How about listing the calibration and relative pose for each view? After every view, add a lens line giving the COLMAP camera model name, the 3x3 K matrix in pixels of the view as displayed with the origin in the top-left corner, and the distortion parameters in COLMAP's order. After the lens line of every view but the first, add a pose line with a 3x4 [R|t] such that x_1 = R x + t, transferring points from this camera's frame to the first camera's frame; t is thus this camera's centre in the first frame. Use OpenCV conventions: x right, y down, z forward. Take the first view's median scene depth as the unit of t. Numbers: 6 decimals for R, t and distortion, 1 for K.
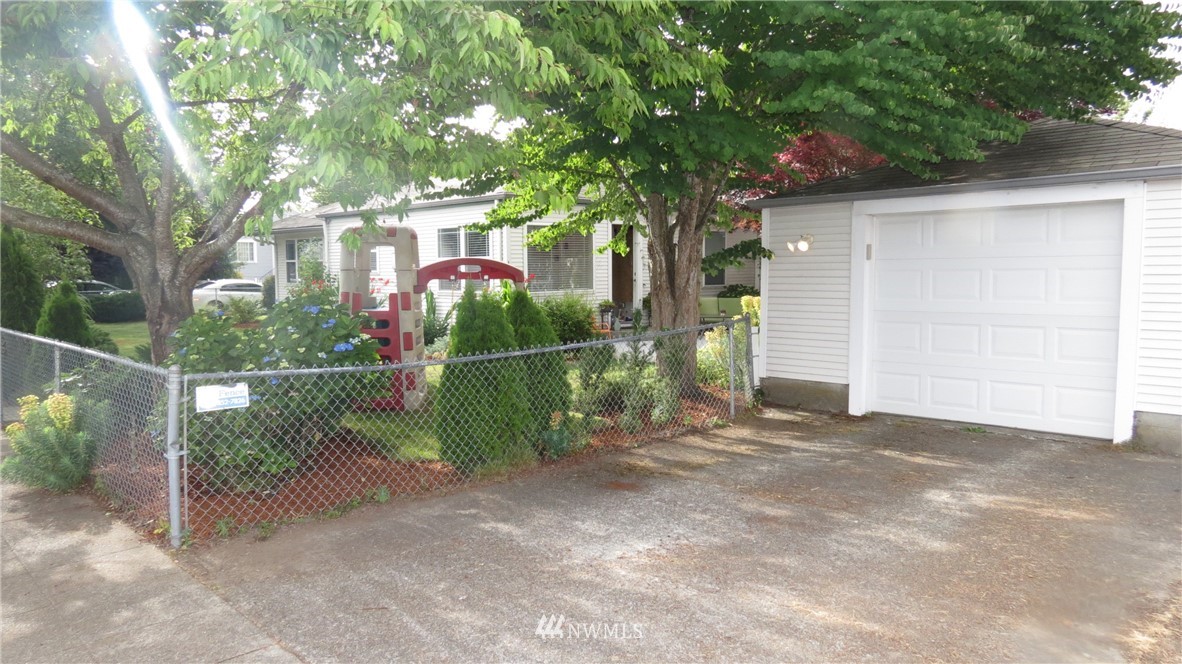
lens RADIAL K [[868.2, 0, 591.0], [0, 868.2, 332.0], [0, 0, 1]] dist [0.001269, 0.001406]
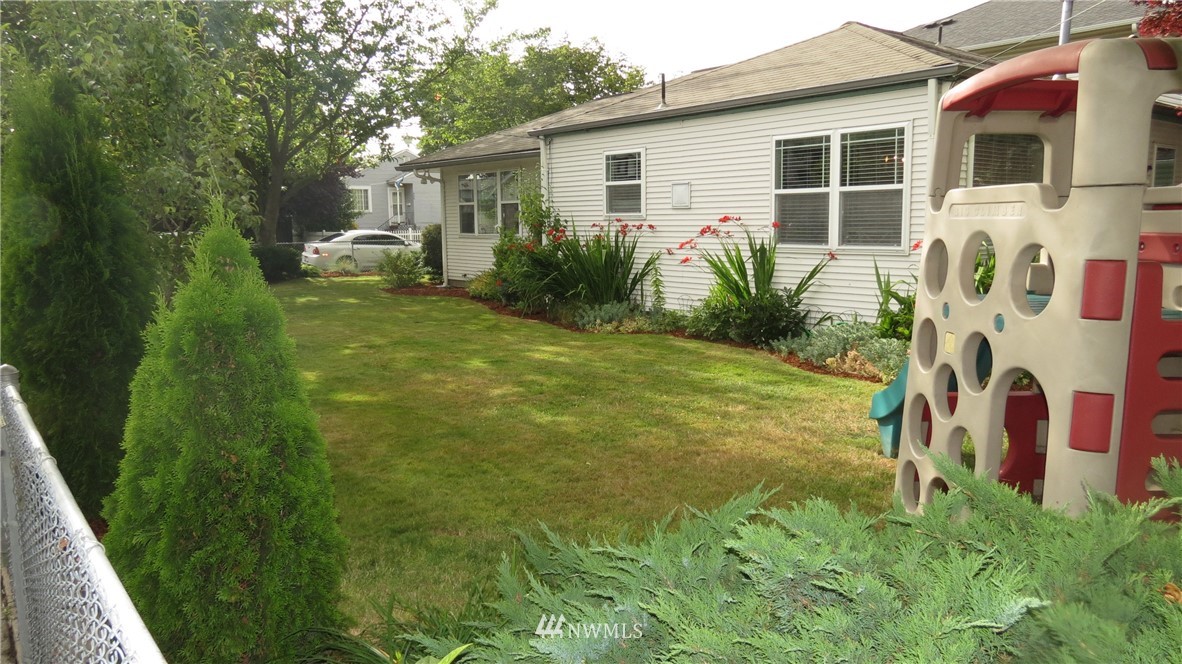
lens RADIAL K [[842.3, 0, 591.0], [0, 842.3, 332.0], [0, 0, 1]] dist [-0.034987, -0.000500]
pose [[0.996906, 0.004612, -0.078462, -0.217607], [0.000116, 0.998189, 0.060150, -0.018814], [0.078597, -0.059973, 0.995101, 0.345530]]
